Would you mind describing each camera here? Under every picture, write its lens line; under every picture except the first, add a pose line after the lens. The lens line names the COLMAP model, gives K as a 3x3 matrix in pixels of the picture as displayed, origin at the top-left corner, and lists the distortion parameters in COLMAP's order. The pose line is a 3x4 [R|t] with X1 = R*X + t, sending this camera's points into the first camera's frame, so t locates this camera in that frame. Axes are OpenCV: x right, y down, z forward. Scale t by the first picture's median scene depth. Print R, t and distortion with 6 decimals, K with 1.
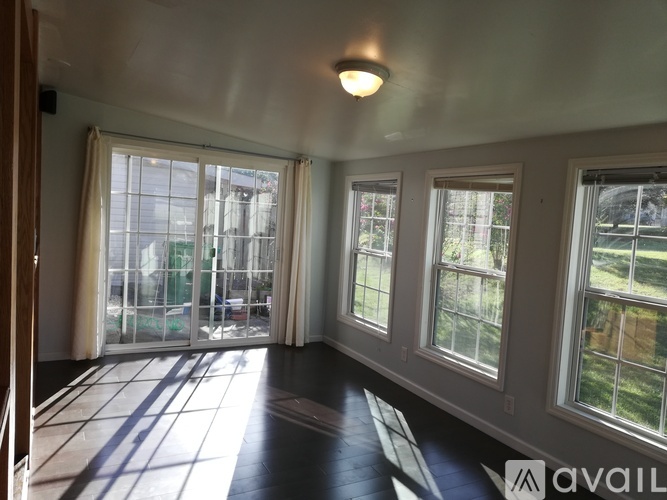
lens RADIAL K [[508.4, 0, 333.5], [0, 508.4, 250.0], [0, 0, 1]] dist [0.012381, 0.001159]
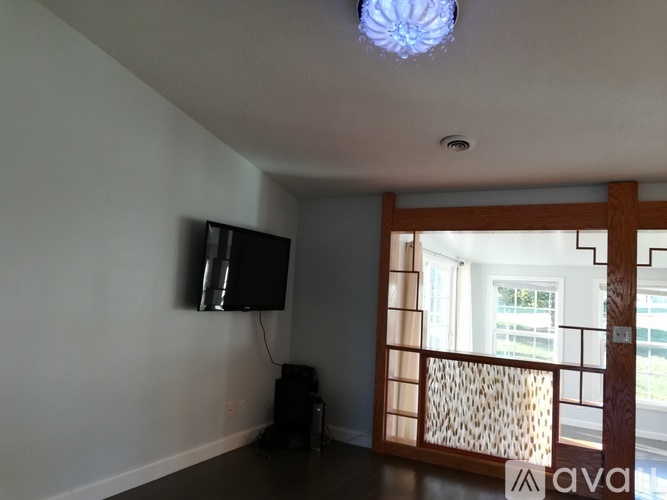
lens RADIAL K [[508.4, 0, 333.5], [0, 508.4, 250.0], [0, 0, 1]] dist [0.012381, 0.001159]
pose [[0.842332, 0.022289, 0.538498, -1.030107], [0.040100, 0.993783, -0.103860, -0.086673], [-0.537466, 0.109078, 0.836201, 0.094990]]
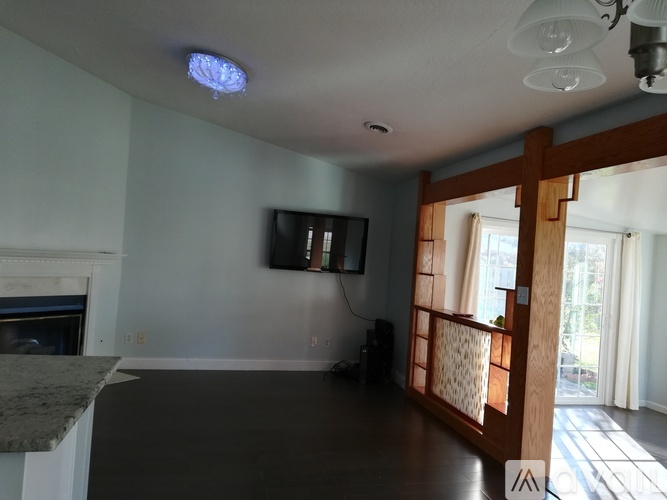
lens RADIAL K [[508.4, 0, 333.5], [0, 508.4, 250.0], [0, 0, 1]] dist [0.012381, 0.001159]
pose [[0.964240, -0.004306, -0.264996, -0.386255], [-0.024353, 0.994199, -0.104765, -0.012389], [0.263909, 0.107472, 0.958541, -0.211743]]
